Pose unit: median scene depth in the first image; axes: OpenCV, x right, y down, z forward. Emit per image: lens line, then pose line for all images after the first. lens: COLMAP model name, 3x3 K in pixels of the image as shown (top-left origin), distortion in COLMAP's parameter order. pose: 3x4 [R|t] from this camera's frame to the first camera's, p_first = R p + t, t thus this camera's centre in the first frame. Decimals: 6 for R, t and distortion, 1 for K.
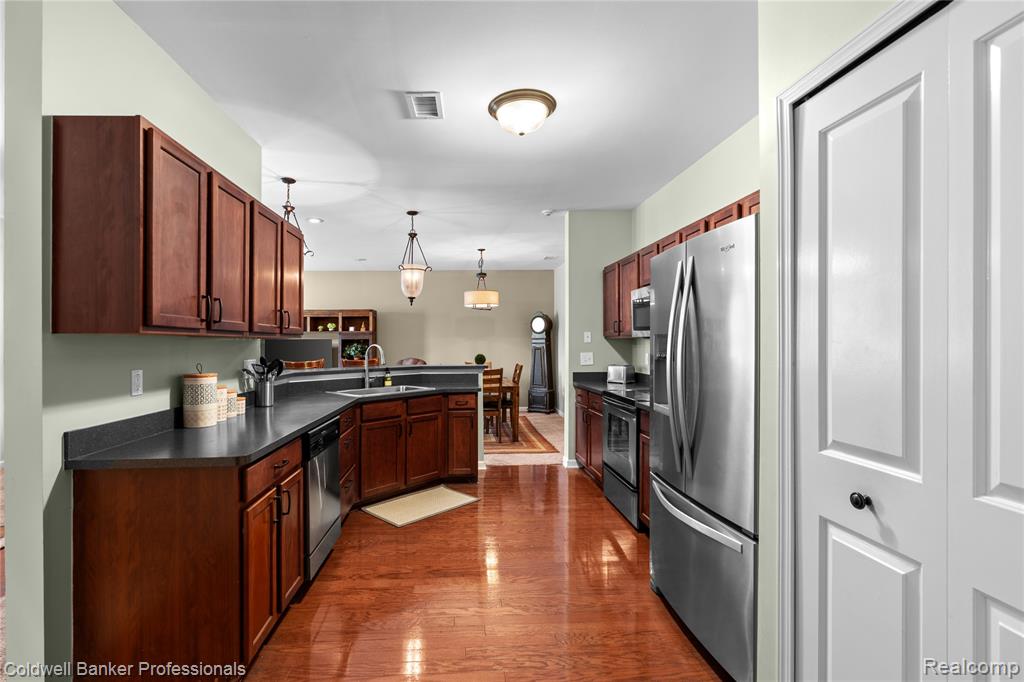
lens RADIAL K [[465.6, 0, 470.2], [0, 465.6, 344.7], [0, 0, 1]] dist [0.000019, 0.000211]
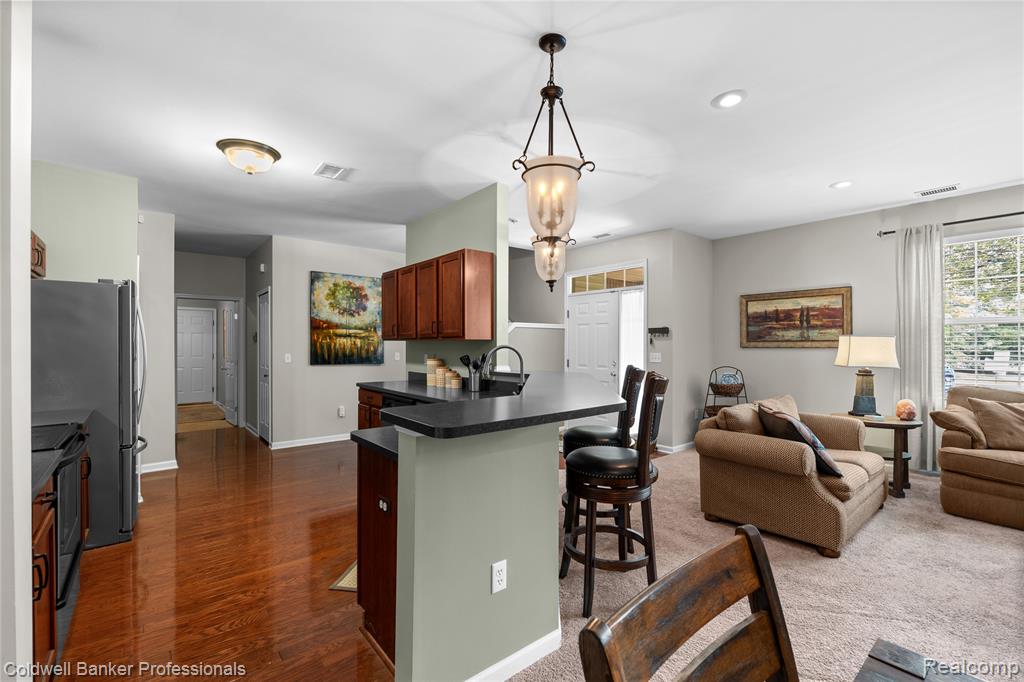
lens RADIAL K [[450.1, 0, 509.7], [0, 450.1, 339.8], [0, 0, 1]] dist [-0.000917, 0.000231]
pose [[-0.787466, 0.000044, -0.616358, 0.183566], [0.003916, 0.999980, -0.004933, -0.005182], [0.616346, -0.006299, -0.787450, 1.436614]]
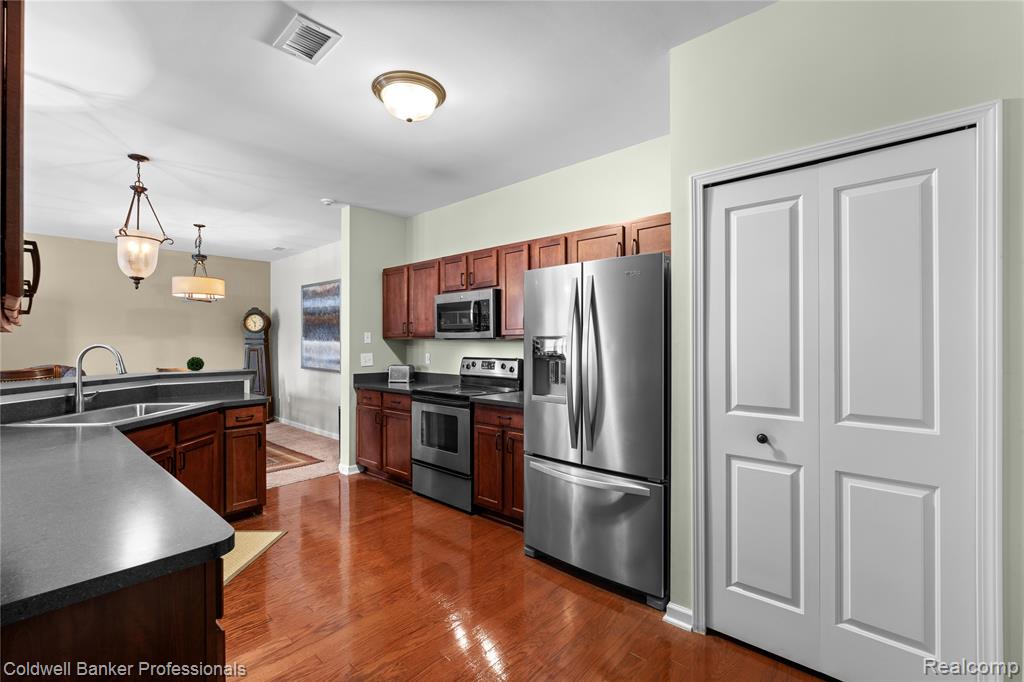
lens RADIAL K [[449.0, 0, 508.5], [0, 449.0, 345.6], [0, 0, 1]] dist [-0.001682, -0.000151]
pose [[0.693629, 0.001827, 0.720330, -0.247494], [-0.001148, 0.999998, -0.001431, 0.001476], [-0.720332, 0.000165, 0.693630, 0.140158]]
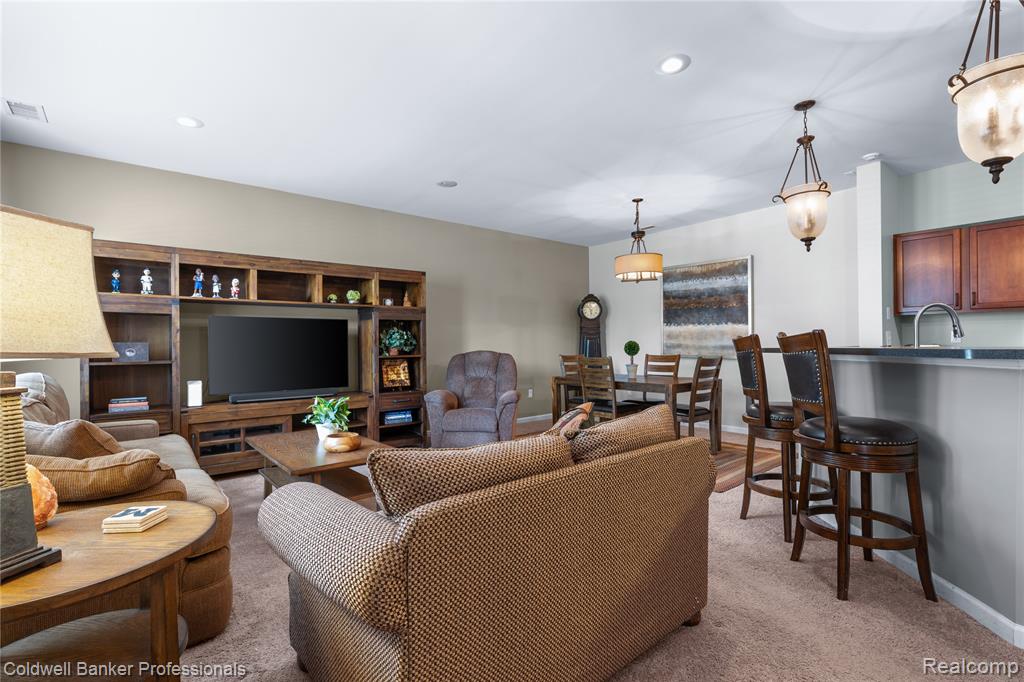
lens RADIAL K [[466.1, 0, 512.0], [0, 466.1, 341.0], [0, 0, 1]] dist [-0.000187, 0.000369]
pose [[0.789585, 0.003780, 0.613629, -0.907527], [0.007649, 0.999843, -0.016001, 0.047339], [-0.613593, 0.017328, 0.789432, 0.829439]]
